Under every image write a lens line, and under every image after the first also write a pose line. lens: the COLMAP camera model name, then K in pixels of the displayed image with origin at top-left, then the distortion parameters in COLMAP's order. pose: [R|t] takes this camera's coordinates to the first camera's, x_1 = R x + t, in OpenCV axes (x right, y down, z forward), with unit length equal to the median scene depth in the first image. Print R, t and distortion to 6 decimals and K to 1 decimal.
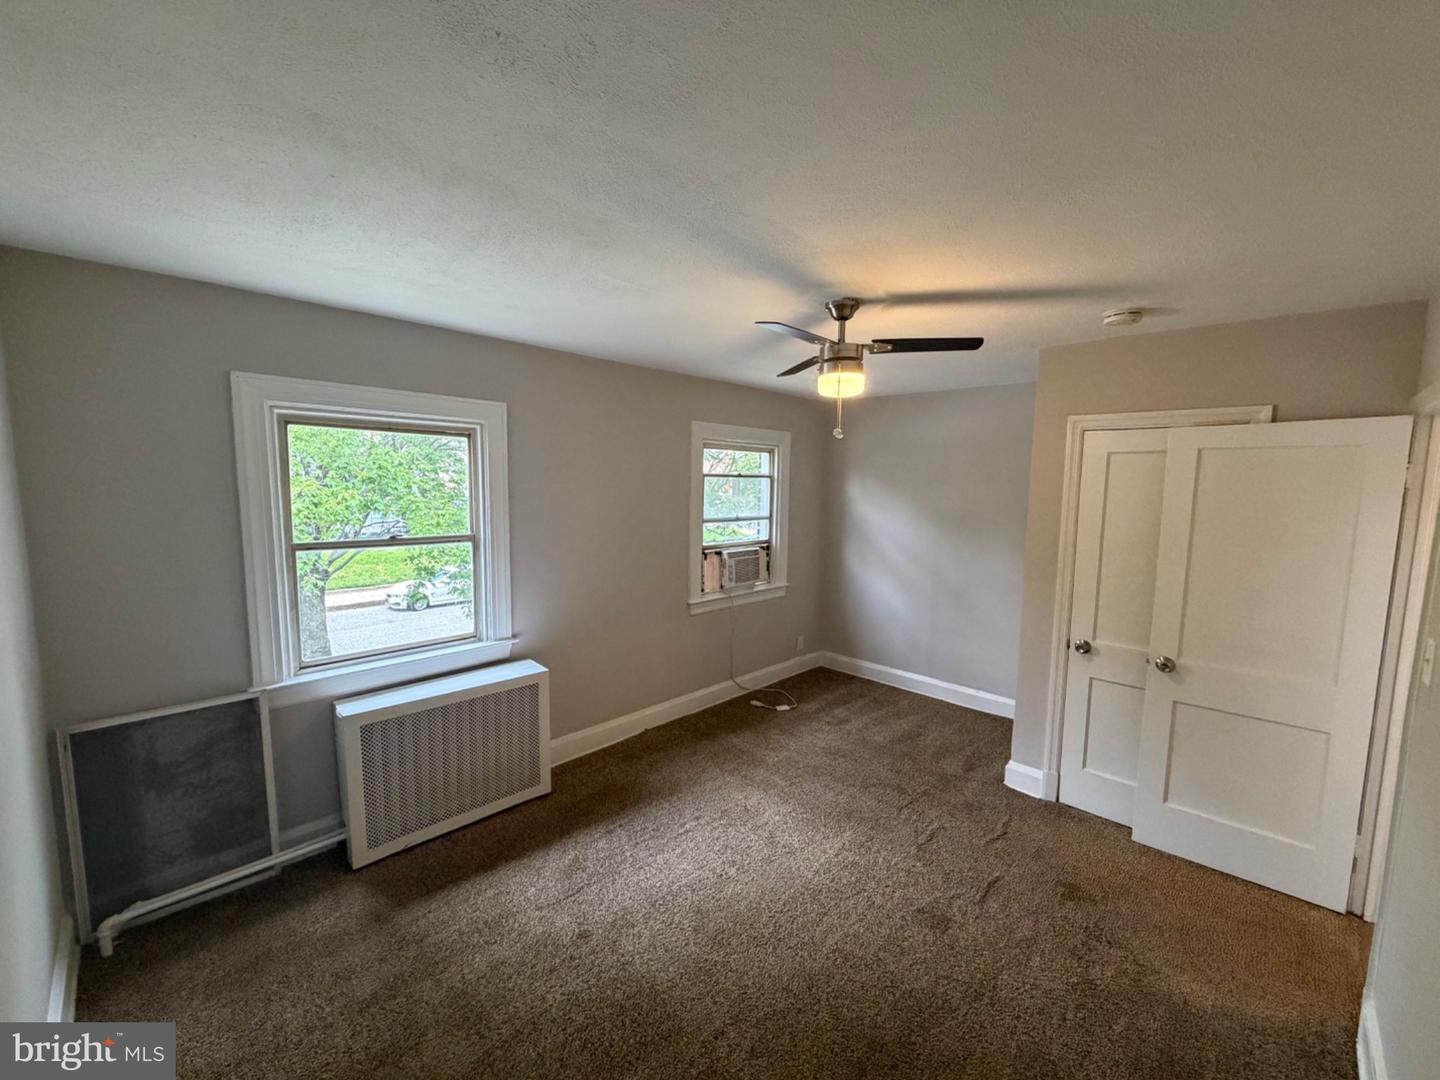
lens RADIAL K [[574.3, 0, 717.1], [0, 574.3, 541.8], [0, 0, 1]] dist [-0.000729, -0.000380]
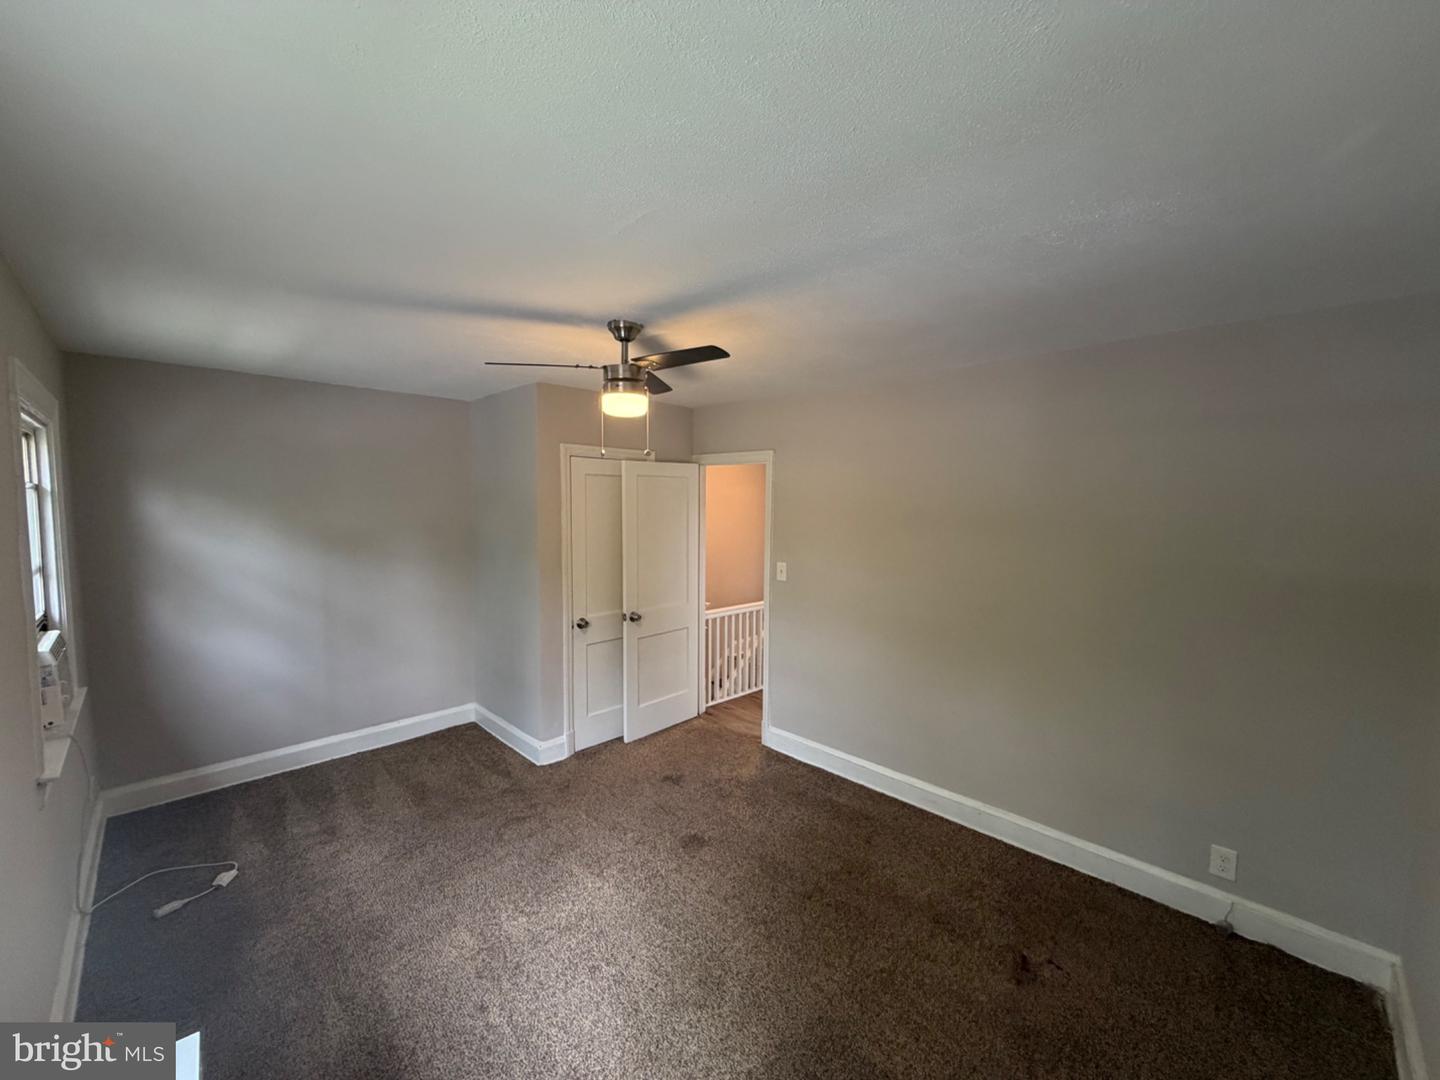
lens RADIAL K [[574.3, 0, 717.1], [0, 574.3, 541.8], [0, 0, 1]] dist [-0.000729, -0.000380]
pose [[0.014598, -0.091602, 0.995689, -0.561380], [0.096568, 0.991269, 0.089780, -0.076735], [-0.995219, 0.094841, 0.023317, 0.579479]]
